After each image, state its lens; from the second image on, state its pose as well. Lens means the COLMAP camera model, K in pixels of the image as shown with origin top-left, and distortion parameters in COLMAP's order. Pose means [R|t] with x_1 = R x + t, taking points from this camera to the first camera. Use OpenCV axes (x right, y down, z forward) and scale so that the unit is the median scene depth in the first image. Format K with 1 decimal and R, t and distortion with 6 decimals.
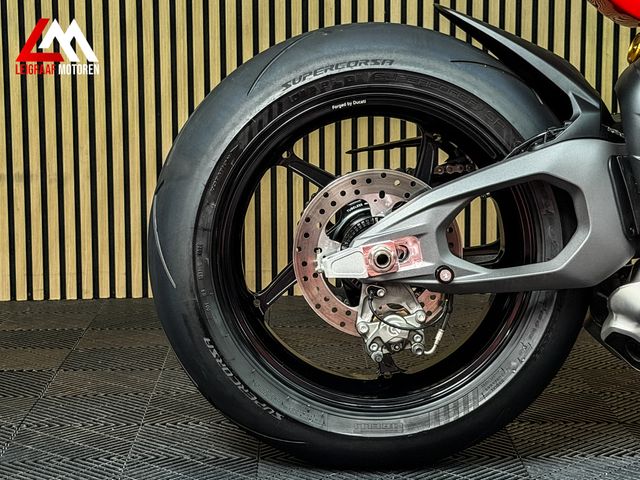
lens RADIAL K [[1452.4, 0, 323.6], [0, 1452.4, 243.5], [0, 0, 1]] dist [0.140878, 0.000000]
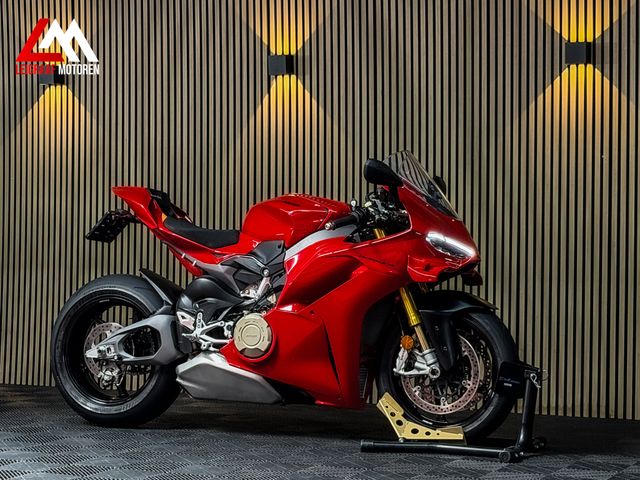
lens RADIAL K [[1452.4, 0, 317.3], [0, 1452.4, 224.5], [0, 0, 1]] dist [0.140878, 0.000000]
pose [[0.903027, 0.007399, -0.429521, 1.719566], [-0.074238, 0.987496, -0.139067, 0.136307], [0.423122, 0.157468, 0.892285, -1.542903]]
